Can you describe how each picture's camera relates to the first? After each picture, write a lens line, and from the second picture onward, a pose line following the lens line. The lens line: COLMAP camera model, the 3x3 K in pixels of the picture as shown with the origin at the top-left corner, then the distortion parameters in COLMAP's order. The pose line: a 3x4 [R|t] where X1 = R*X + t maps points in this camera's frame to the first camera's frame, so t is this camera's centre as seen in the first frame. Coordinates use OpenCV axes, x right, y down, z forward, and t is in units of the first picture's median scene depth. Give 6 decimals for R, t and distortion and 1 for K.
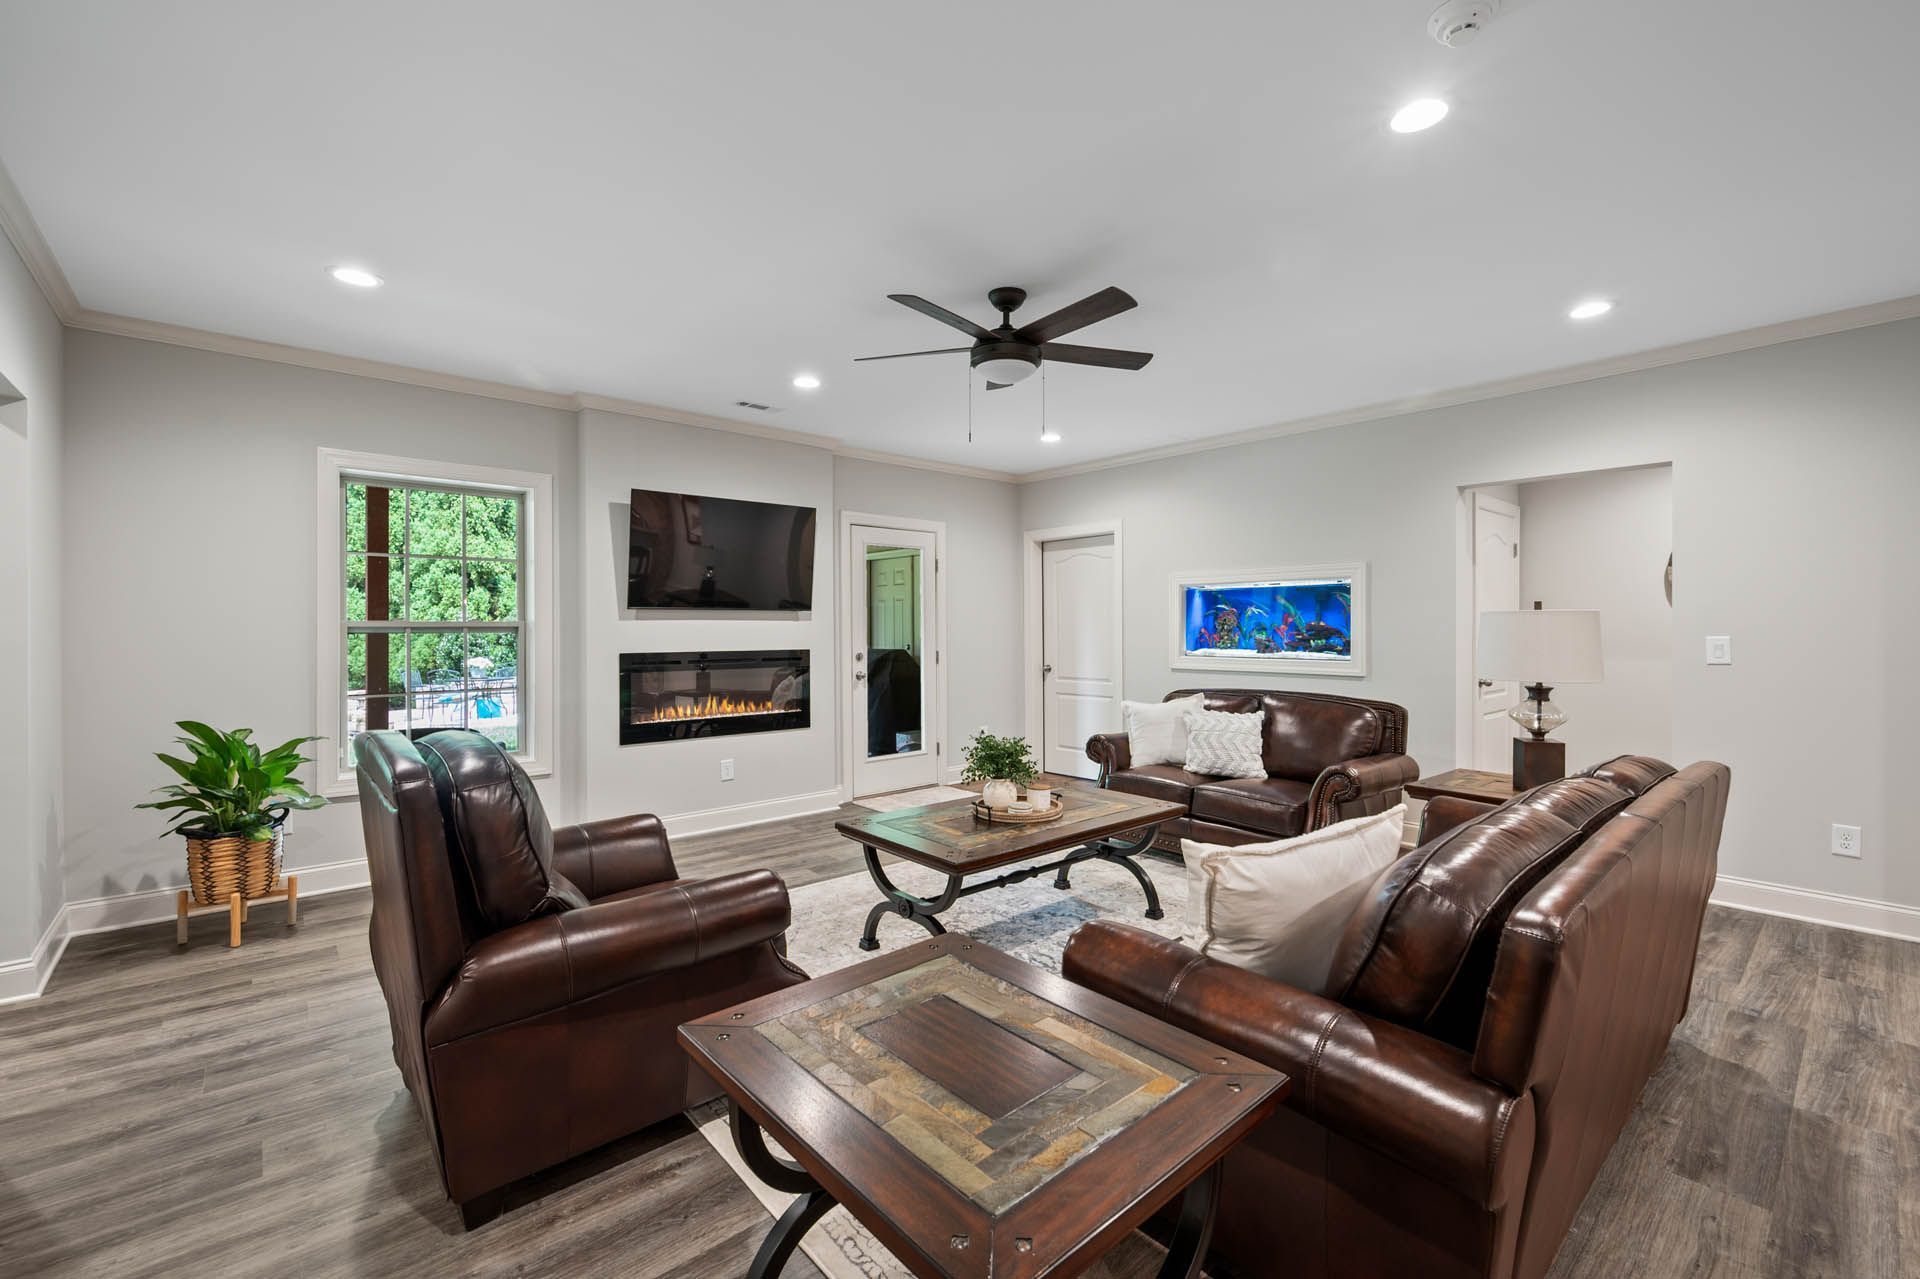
lens RADIAL K [[804.2, 0, 960.0], [0, 804.2, 639.5], [0, 0, 1]] dist [0.000732, 0.000042]
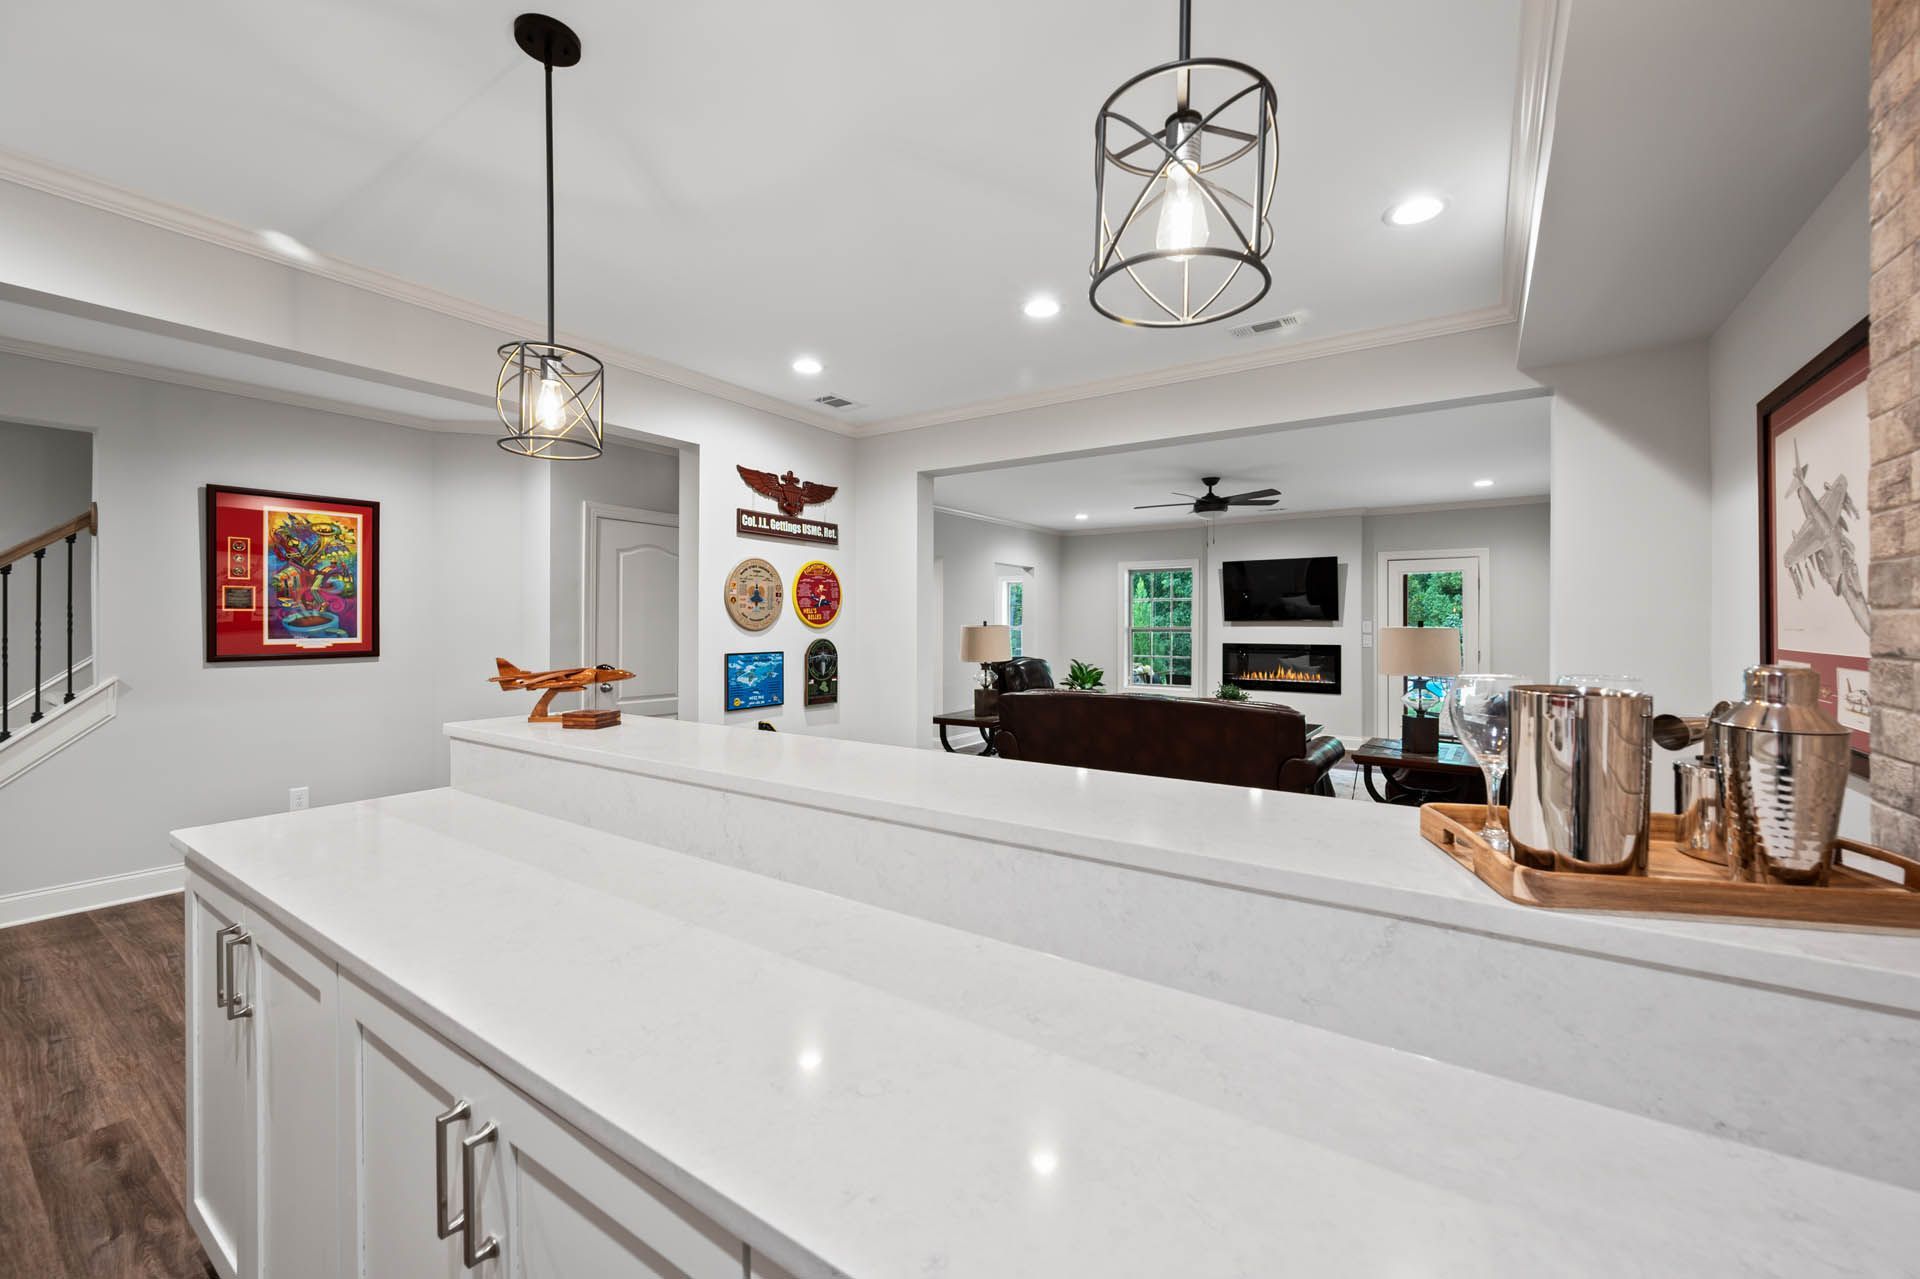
lens RADIAL K [[755.3, 0, 963.9], [0, 755.3, 619.0], [0, 0, 1]] dist [0.000031, -0.000001]
pose [[0.240580, -0.004483, -0.970619, 1.232044], [-0.015673, 0.999841, -0.008503, -0.017138], [0.970503, 0.017258, 0.240471, -0.080919]]
